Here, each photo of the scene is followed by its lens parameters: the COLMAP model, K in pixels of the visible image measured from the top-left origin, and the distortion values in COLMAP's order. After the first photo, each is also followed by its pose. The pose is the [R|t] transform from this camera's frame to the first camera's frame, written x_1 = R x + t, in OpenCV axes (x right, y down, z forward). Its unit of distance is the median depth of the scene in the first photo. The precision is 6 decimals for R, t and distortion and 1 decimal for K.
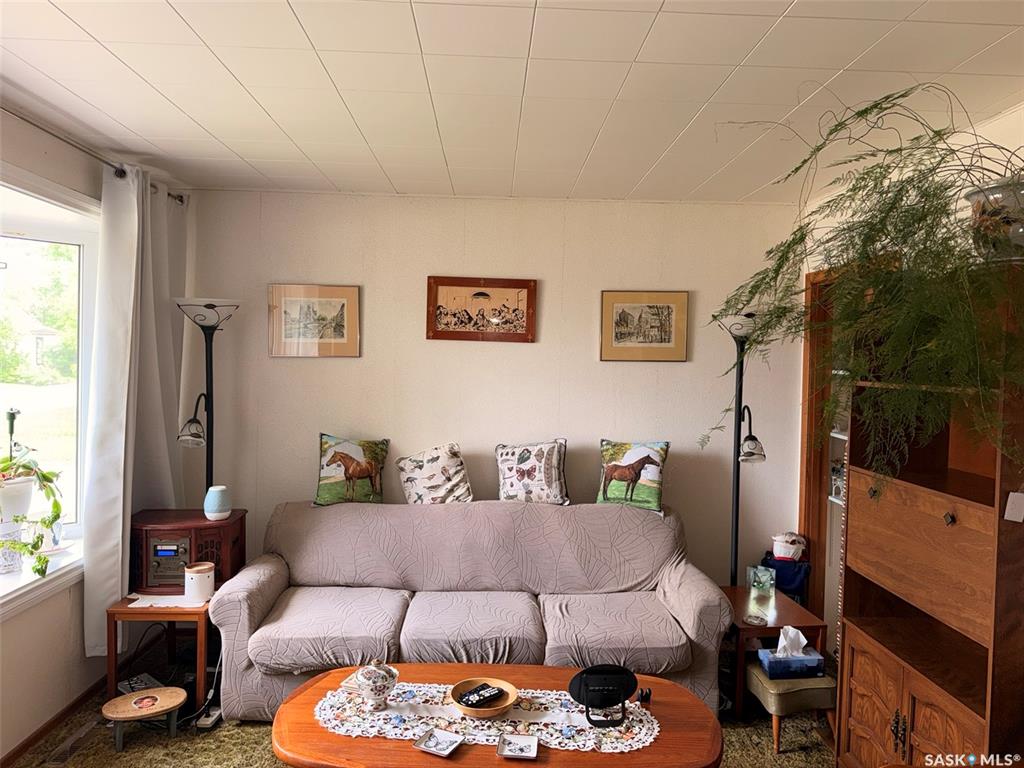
lens RADIAL K [[718.6, 0, 531.1], [0, 718.6, 365.9], [0, 0, 1]] dist [0.036871, -0.057732]
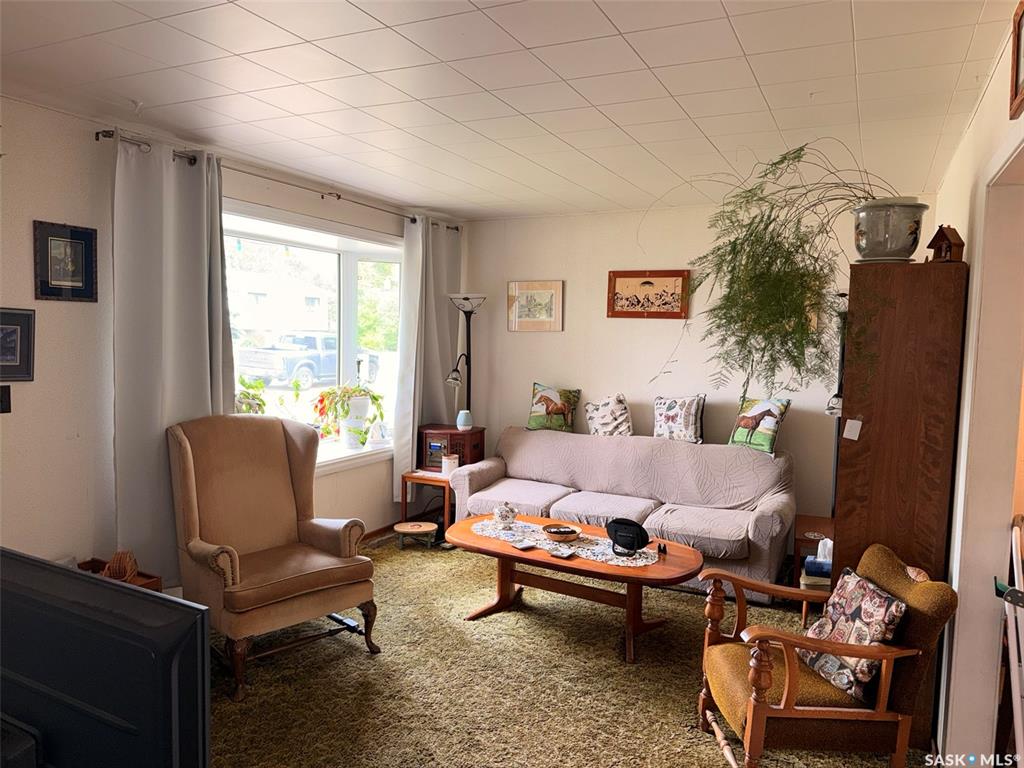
lens RADIAL K [[718.6, 0, 509.6], [0, 718.6, 380.0], [0, 0, 1]] dist [0.036871, -0.057732]
pose [[0.868651, 0.030429, -0.494490, 0.400778], [-0.005859, 0.998673, 0.051163, 0.013476], [0.495390, -0.041546, 0.867676, -0.307074]]
